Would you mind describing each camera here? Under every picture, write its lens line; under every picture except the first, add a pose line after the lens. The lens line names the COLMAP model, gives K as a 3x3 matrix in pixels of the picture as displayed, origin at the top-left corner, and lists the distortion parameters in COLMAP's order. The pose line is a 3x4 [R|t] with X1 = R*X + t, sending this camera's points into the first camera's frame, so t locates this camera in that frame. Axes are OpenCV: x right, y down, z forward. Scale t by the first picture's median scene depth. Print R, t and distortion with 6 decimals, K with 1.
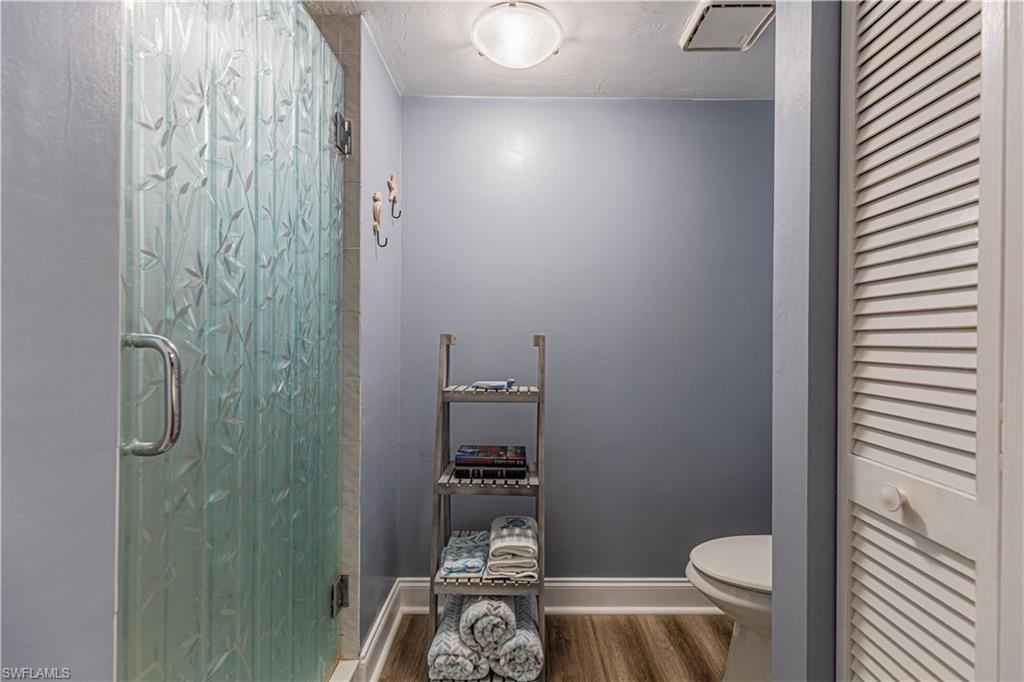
lens RADIAL K [[456.8, 0, 513.5], [0, 456.8, 337.6], [0, 0, 1]] dist [0.007473, -0.000735]
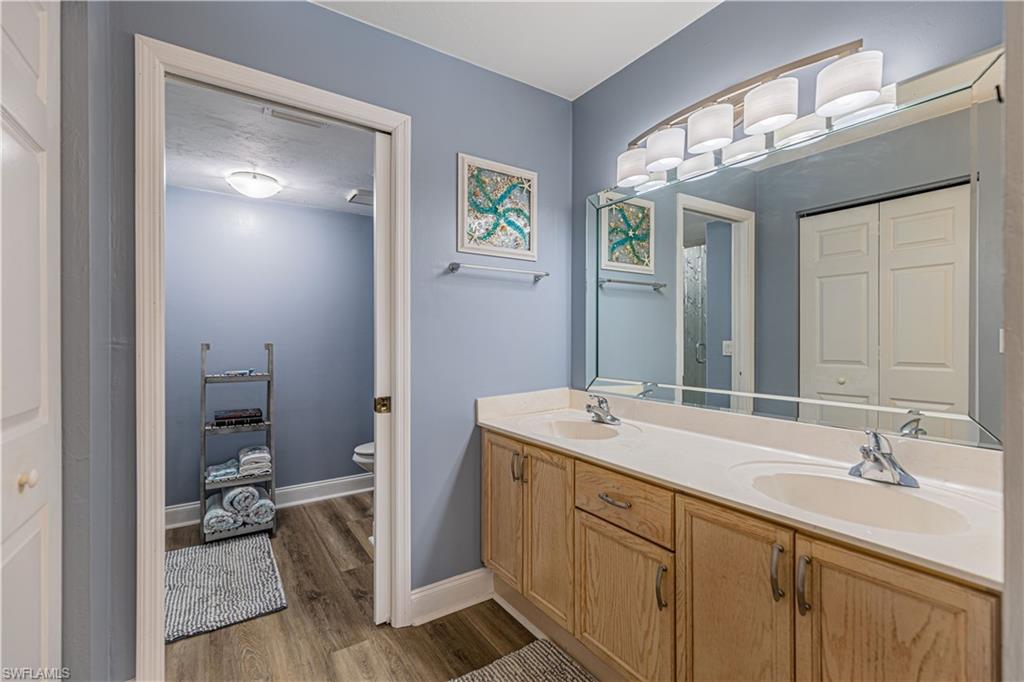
lens RADIAL K [[456.8, 0, 513.8], [0, 456.8, 340.8], [0, 0, 1]] dist [0.007473, -0.000735]
pose [[0.830560, -0.011144, 0.556818, -0.158972], [0.012101, 0.999925, 0.001963, -0.007959], [-0.556798, 0.005107, 0.830632, -1.112644]]
